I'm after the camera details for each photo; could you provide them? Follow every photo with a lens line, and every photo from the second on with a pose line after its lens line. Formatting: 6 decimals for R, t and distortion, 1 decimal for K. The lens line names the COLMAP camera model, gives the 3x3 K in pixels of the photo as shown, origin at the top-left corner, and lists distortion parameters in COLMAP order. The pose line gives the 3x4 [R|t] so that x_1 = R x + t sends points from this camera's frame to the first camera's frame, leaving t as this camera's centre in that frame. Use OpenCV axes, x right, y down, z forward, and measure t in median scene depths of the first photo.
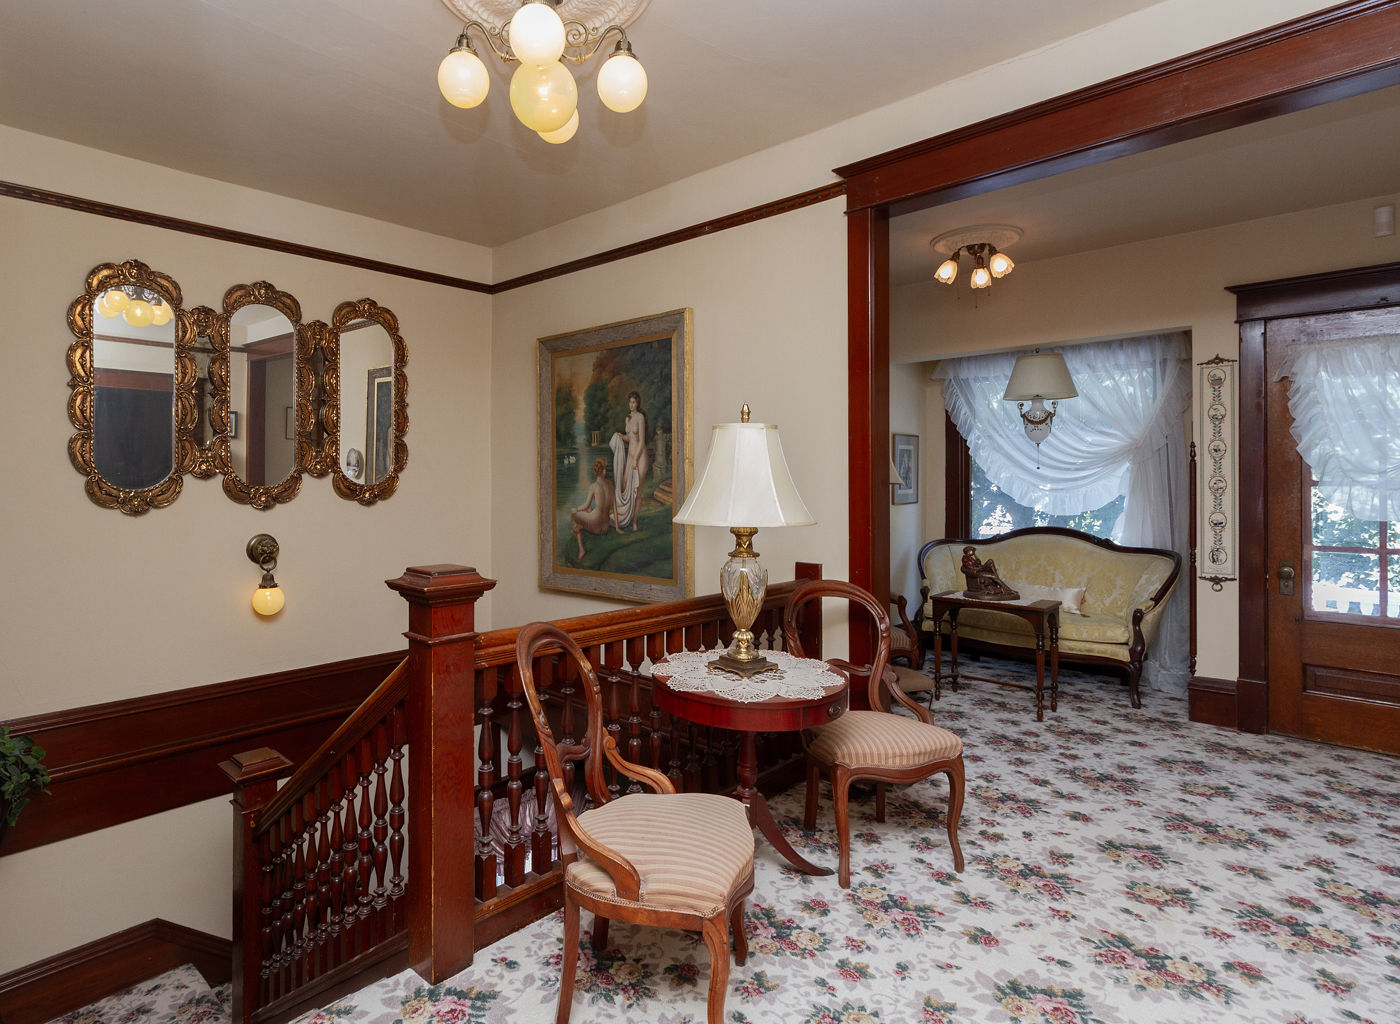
lens RADIAL K [[714.8, 0, 700.0], [0, 714.8, 512.0], [0, 0, 1]] dist [-0.066055, 0.001267]
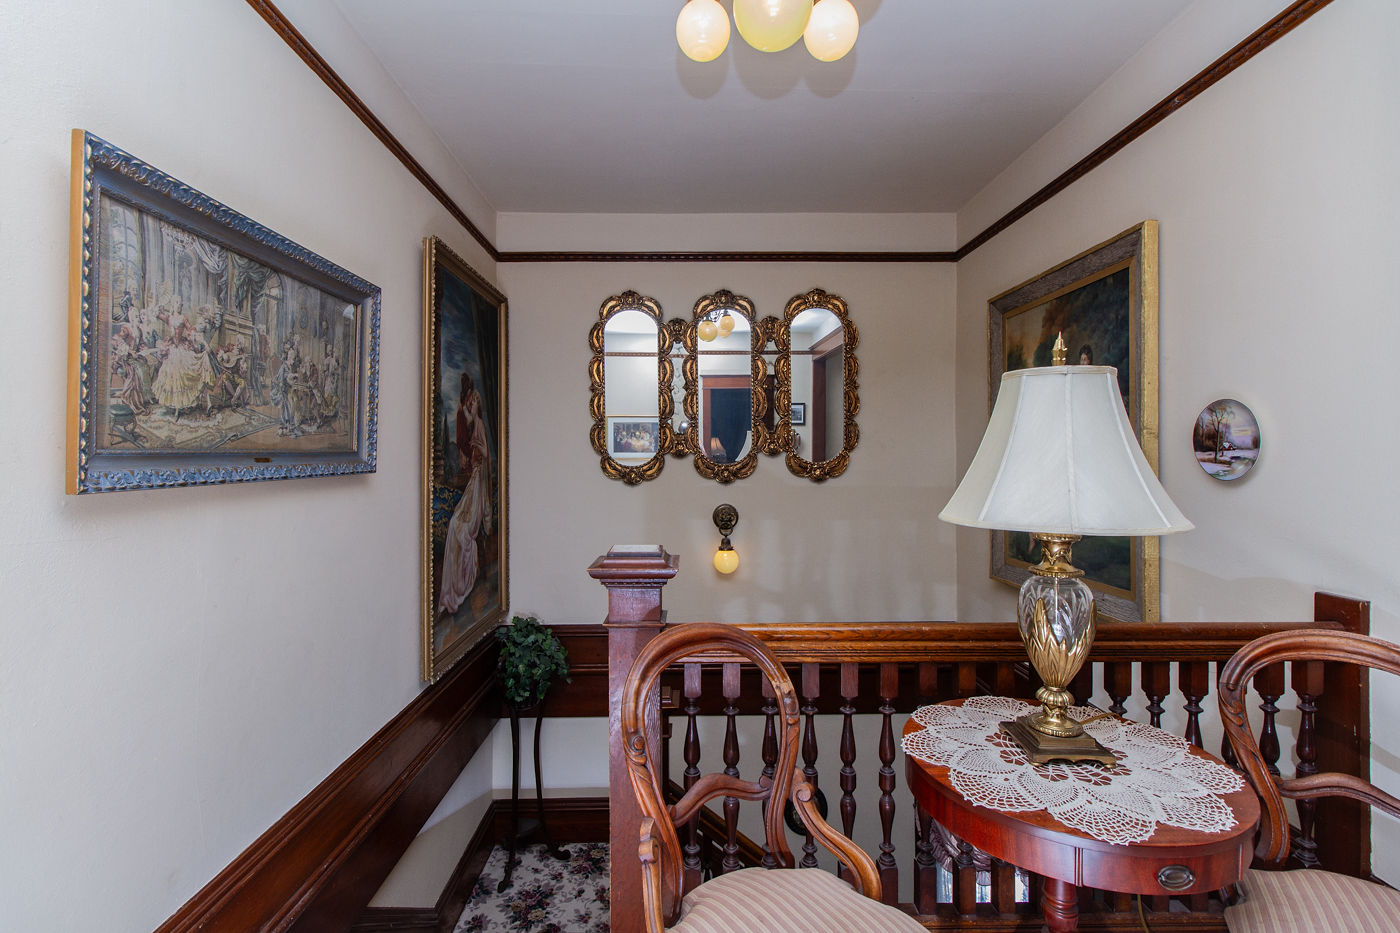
lens RADIAL K [[668.8, 0, 700.0], [0, 668.8, 466.5], [0, 0, 1]] dist [0.000538, -0.000050]
pose [[0.671273, 0.005465, -0.741190, 0.173699], [-0.027742, 0.999457, -0.017755, -0.010827], [0.740691, 0.032480, 0.671060, 0.197489]]
